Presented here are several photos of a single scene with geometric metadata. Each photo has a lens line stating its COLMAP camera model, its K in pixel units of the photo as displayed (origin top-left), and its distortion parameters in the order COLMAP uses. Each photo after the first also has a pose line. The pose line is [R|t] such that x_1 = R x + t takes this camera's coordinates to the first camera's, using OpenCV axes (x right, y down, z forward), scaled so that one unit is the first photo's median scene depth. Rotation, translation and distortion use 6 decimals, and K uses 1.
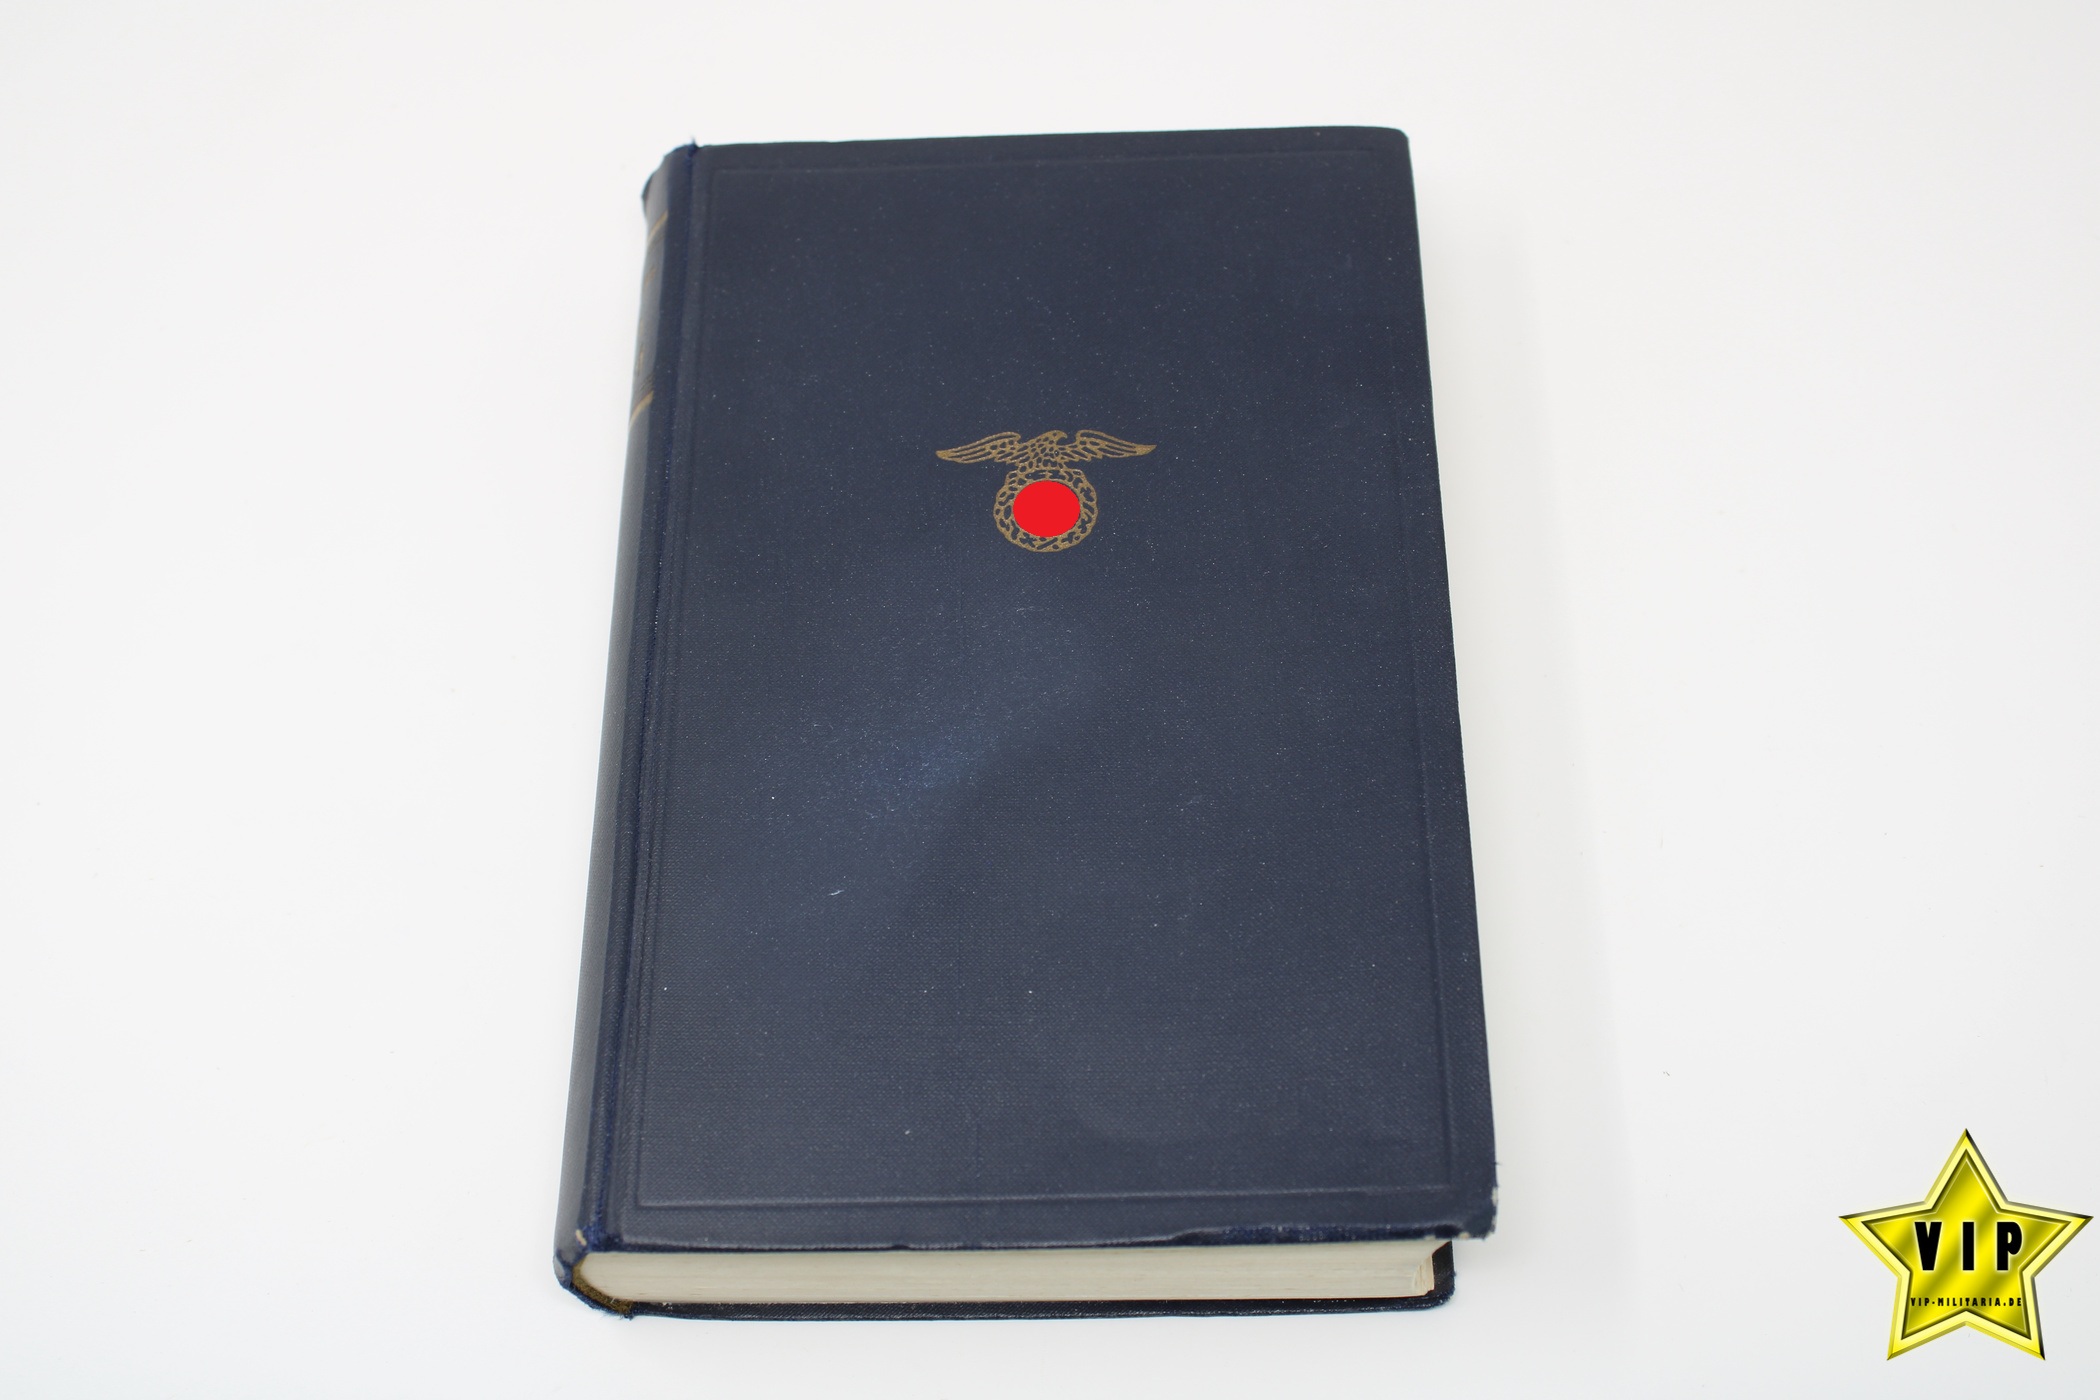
lens RADIAL K [[2804.6, 0, 1050.6], [0, 2804.6, 595.1], [0, 0, 1]] dist [-0.134156, -0.094802]
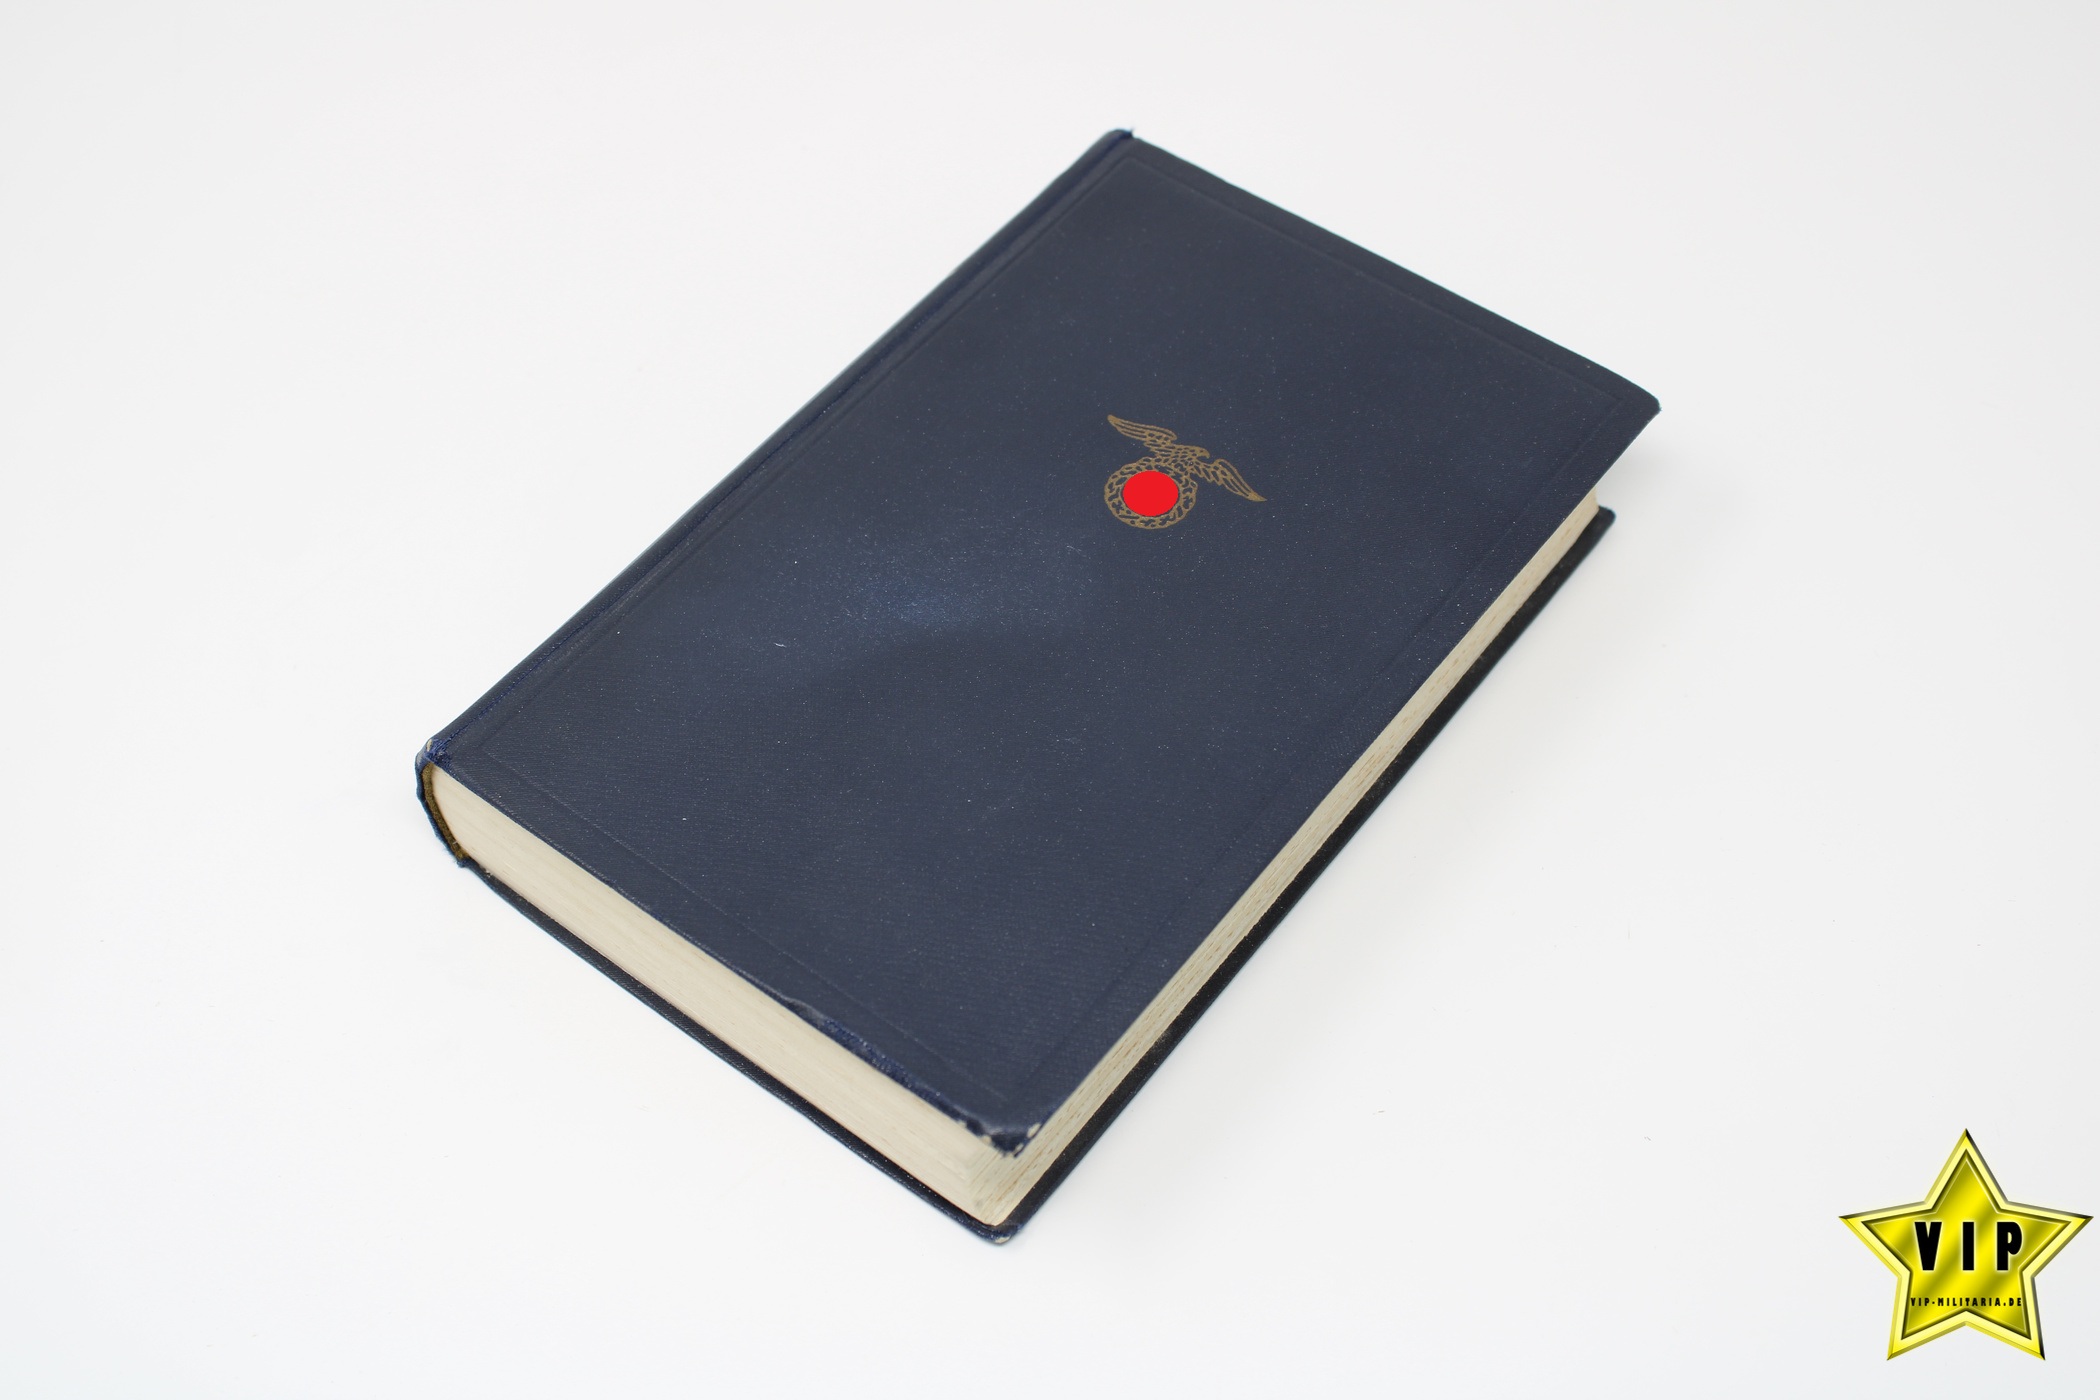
lens RADIAL K [[2804.6, 0, 1050.6], [0, 2804.6, 595.1], [0, 0, 1]] dist [-0.134156, -0.094802]
pose [[0.791118, 0.488933, -0.367528, 0.400930], [-0.534317, 0.844879, -0.026170, 0.054330], [0.297721, 0.217079, 0.929644, -0.057909]]
